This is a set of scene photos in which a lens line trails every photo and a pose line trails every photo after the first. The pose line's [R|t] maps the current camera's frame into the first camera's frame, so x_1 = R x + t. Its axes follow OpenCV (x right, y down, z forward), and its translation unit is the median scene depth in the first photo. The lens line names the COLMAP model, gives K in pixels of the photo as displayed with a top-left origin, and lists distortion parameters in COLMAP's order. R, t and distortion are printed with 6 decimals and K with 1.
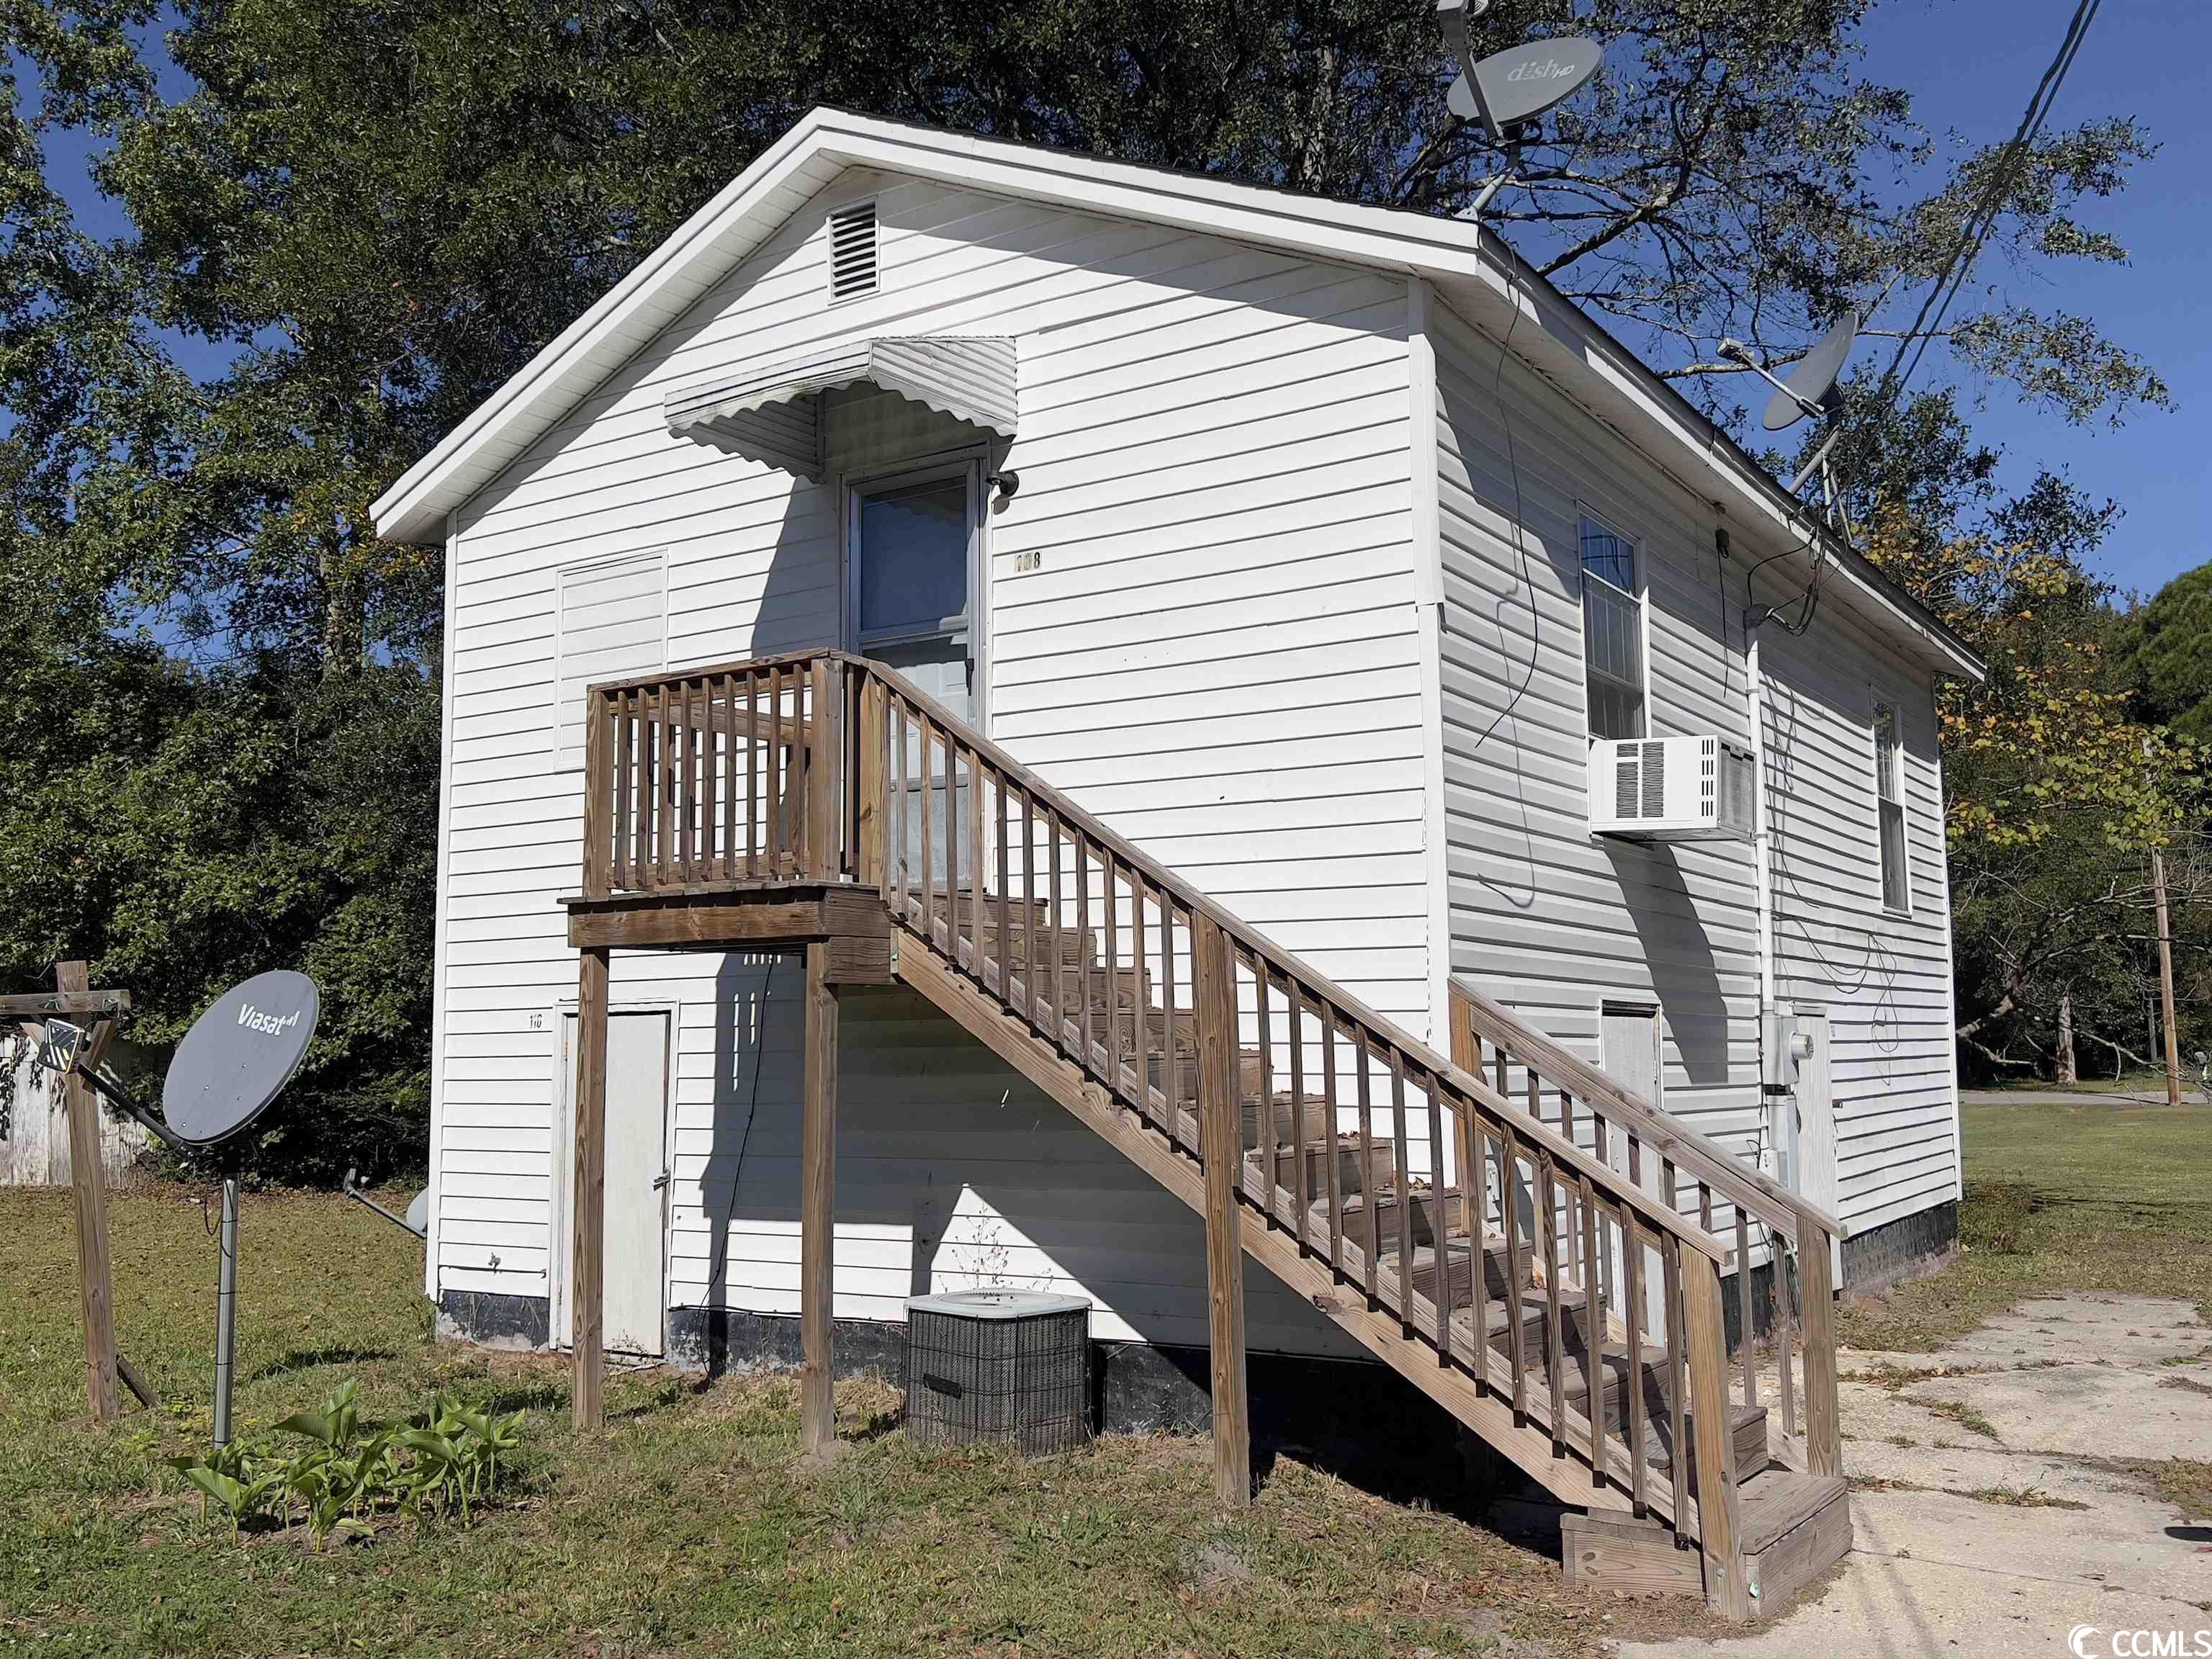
lens RADIAL K [[1995.5, 0, 1099.9], [0, 1995.5, 836.2], [0, 0, 1]] dist [0.054973, -0.068285]
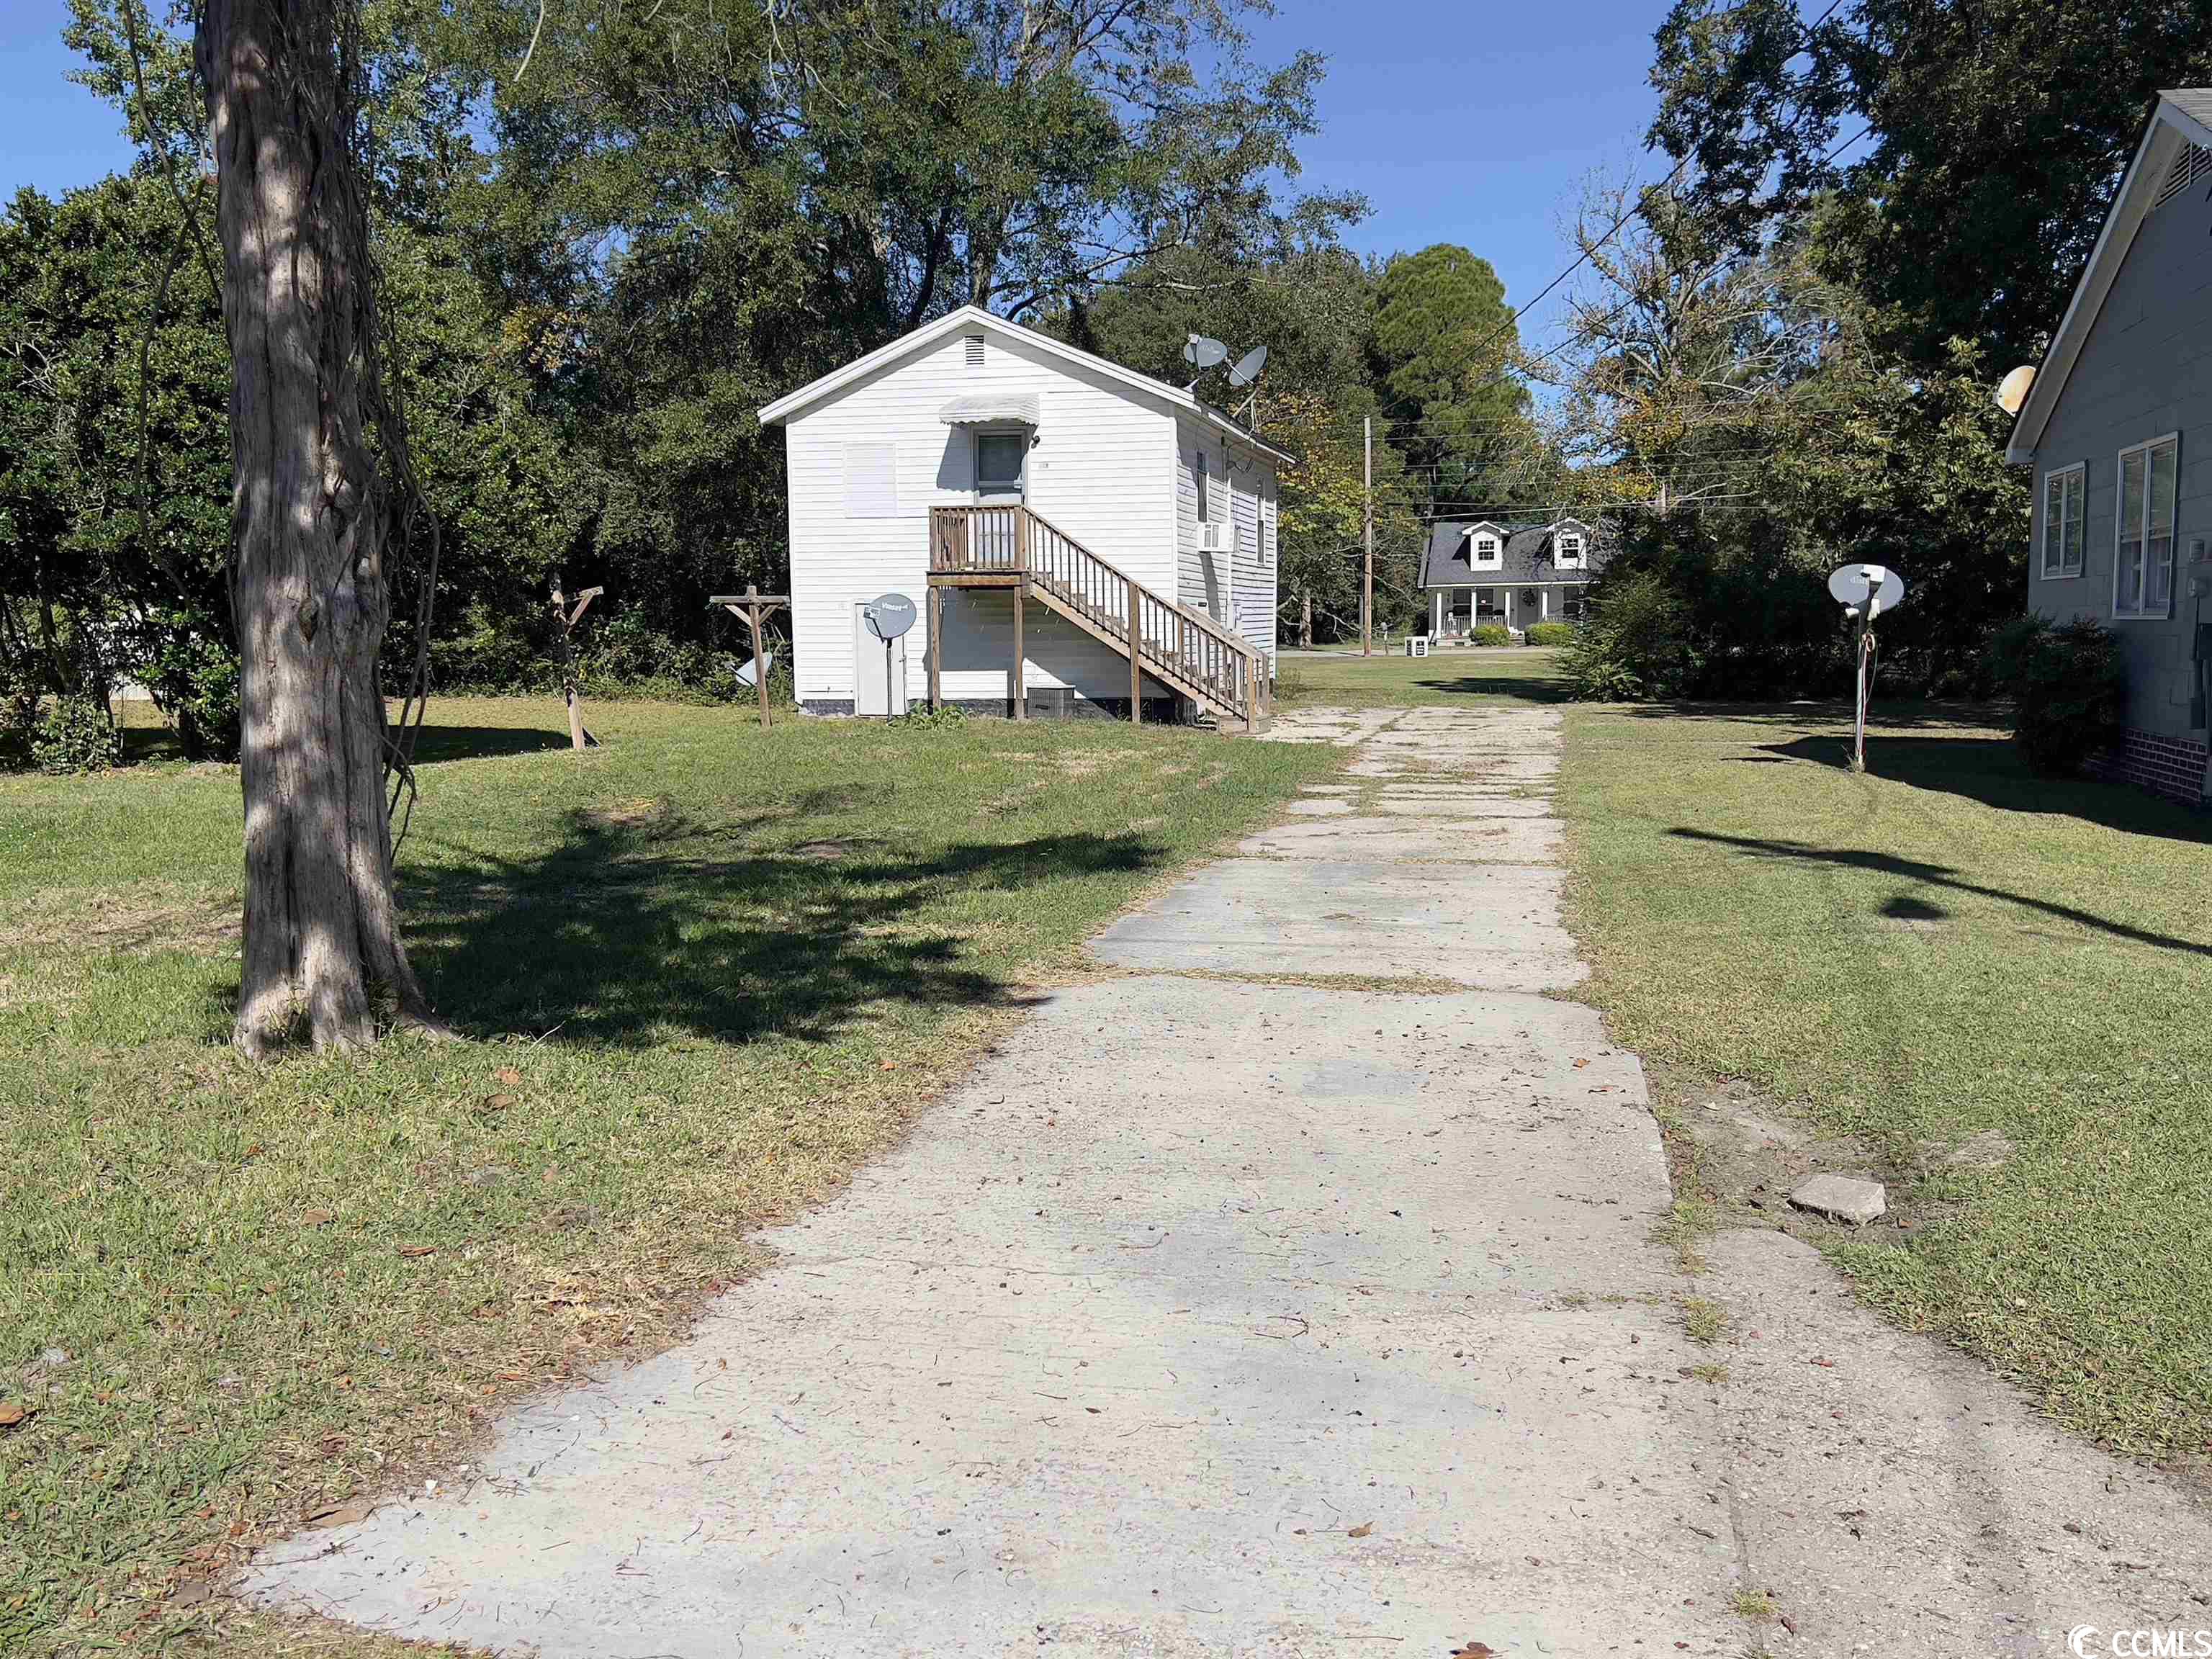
lens RADIAL K [[1995.5, 0, 1099.9], [0, 1995.5, 836.2], [0, 0, 1]] dist [0.054973, -0.068285]
pose [[0.940571, -0.034437, 0.337845, -1.039730], [-0.037054, 0.978498, 0.202899, -0.205331], [-0.337568, -0.203359, 0.919072, -2.083883]]
